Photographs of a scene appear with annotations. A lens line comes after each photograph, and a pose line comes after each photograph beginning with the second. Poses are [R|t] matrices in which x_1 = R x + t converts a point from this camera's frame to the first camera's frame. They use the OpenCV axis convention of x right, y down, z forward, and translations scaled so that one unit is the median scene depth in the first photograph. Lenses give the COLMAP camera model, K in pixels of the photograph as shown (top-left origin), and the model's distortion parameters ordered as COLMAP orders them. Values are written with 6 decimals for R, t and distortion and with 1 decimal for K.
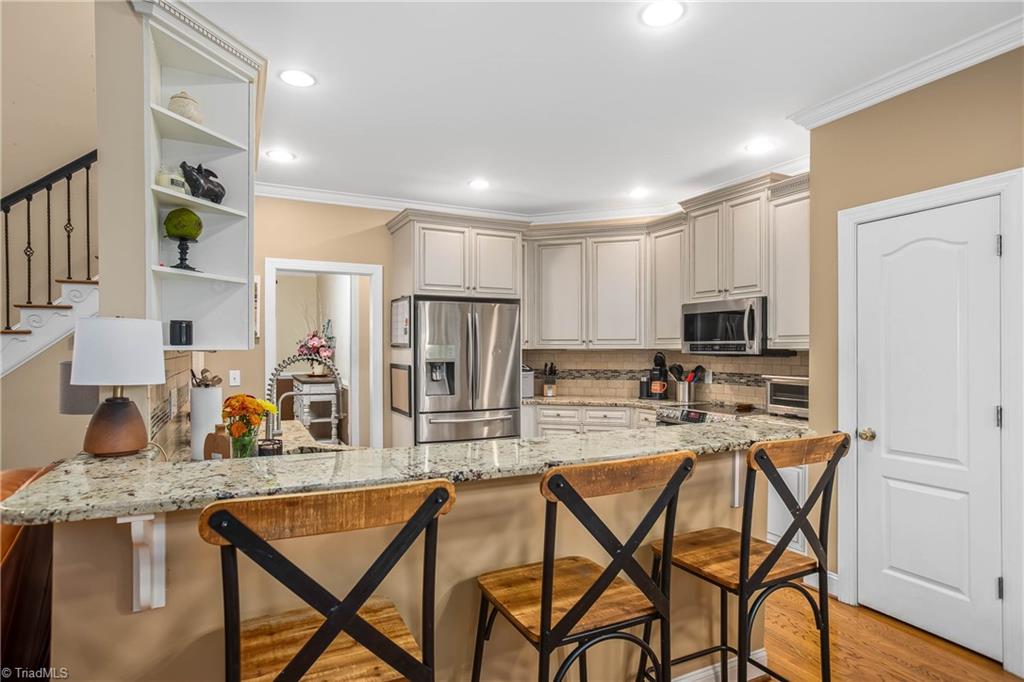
lens RADIAL K [[540.9, 0, 510.9], [0, 540.9, 346.9], [0, 0, 1]] dist [-0.049306, 0.033903]
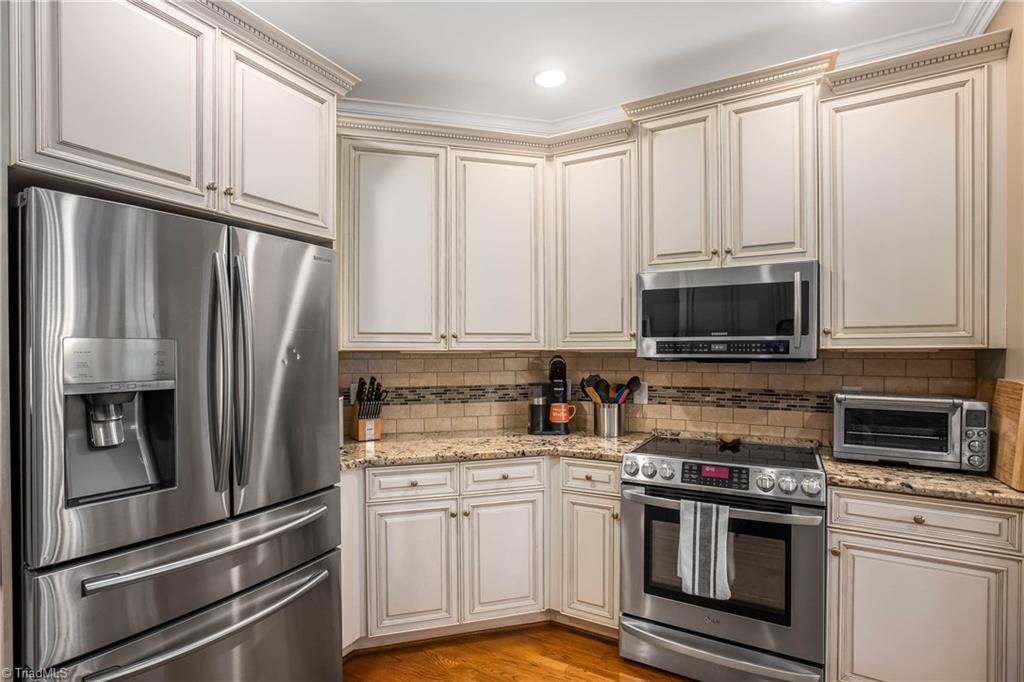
lens RADIAL K [[497.2, 0, 502.8], [0, 497.2, 352.0], [0, 0, 1]] dist [-0.052279, 0.024431]
pose [[0.839403, -0.003465, 0.543498, -0.091733], [0.000902, 0.999987, 0.004983, 0.003111], [-0.543509, -0.003693, 0.839395, 0.595371]]
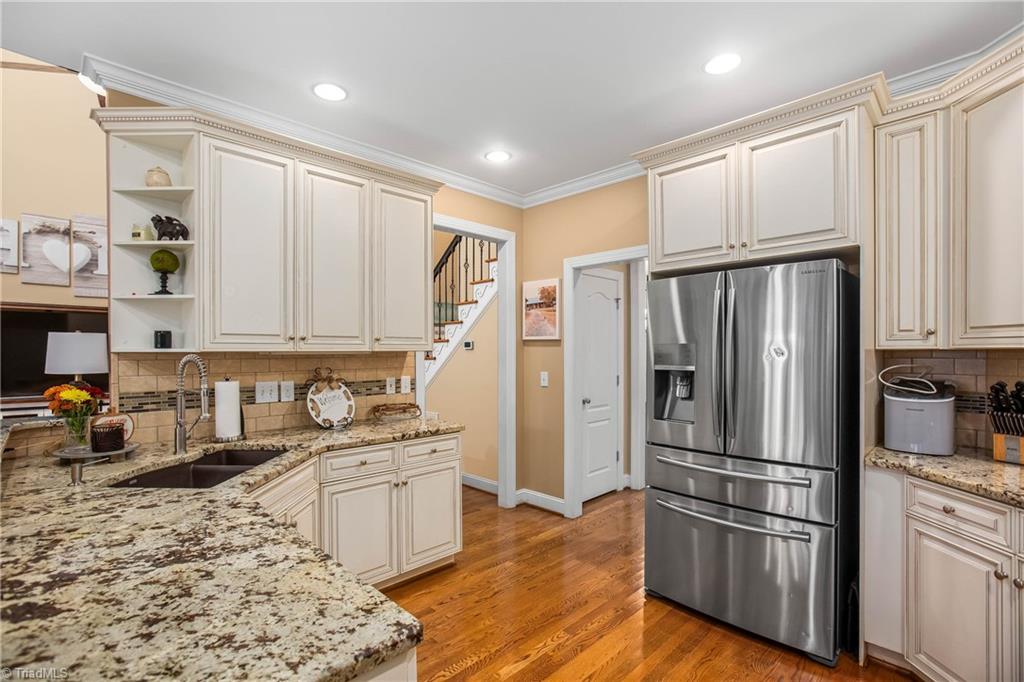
lens RADIAL K [[473.6, 0, 499.6], [0, 473.6, 353.1], [0, 0, 1]] dist [-0.046082, 0.020216]
pose [[0.301134, 0.002443, -0.953579, 0.327805], [0.005769, 0.999974, 0.004383, 0.003859], [0.953564, -0.006821, 0.301112, 0.591449]]
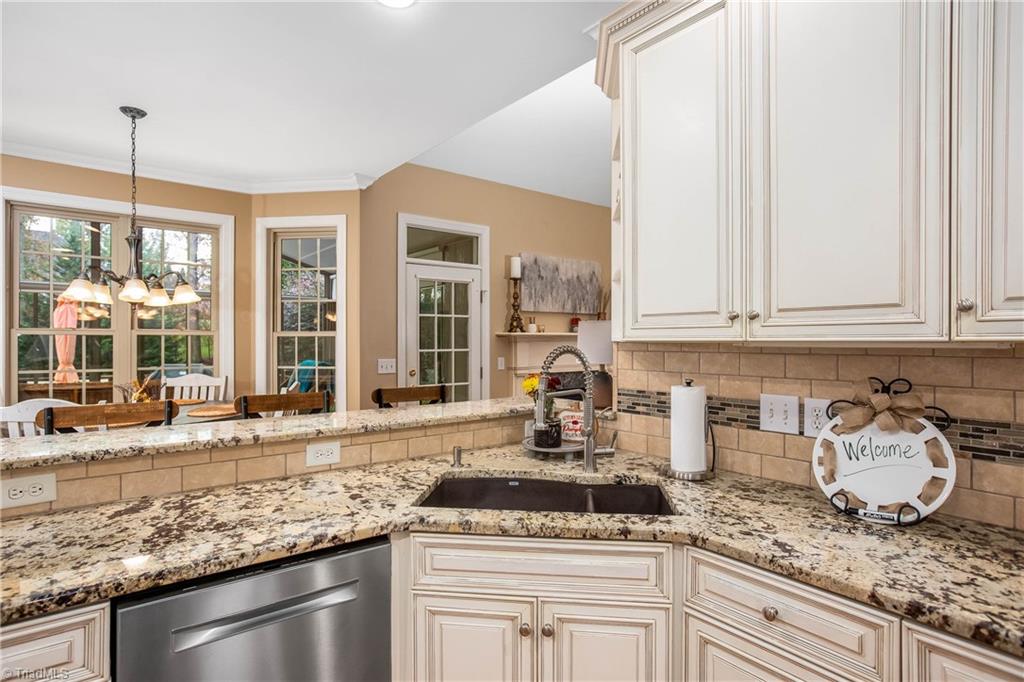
lens RADIAL K [[540.9, 0, 510.9], [0, 540.9, 346.9], [0, 0, 1]] dist [-0.049306, 0.033903]
pose [[-0.981626, -0.000666, -0.190814, -0.056323], [-0.002213, 0.999966, 0.007895, 0.004078], [0.190802, 0.008172, -0.981594, 0.819892]]
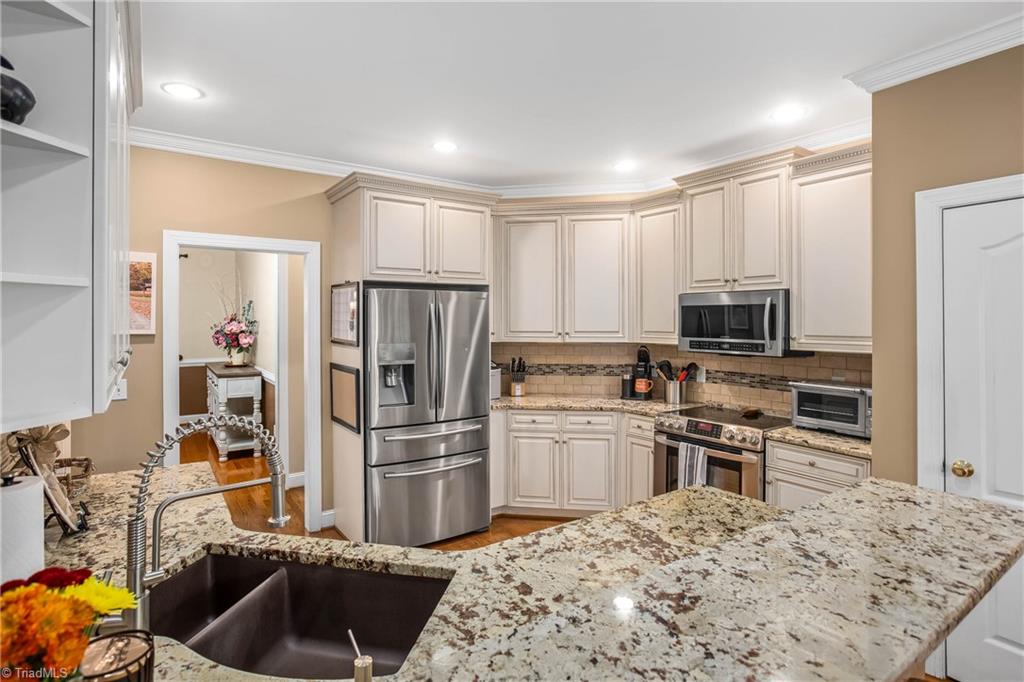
lens RADIAL K [[515.8, 0, 508.5], [0, 515.8, 317.2], [0, 0, 1]] dist [-0.038143, 0.000812]
pose [[0.989807, 0.000471, 0.142413, -0.070370], [-0.000094, 0.999996, -0.002656, -0.037728], [-0.142414, 0.002615, 0.989804, 0.203521]]
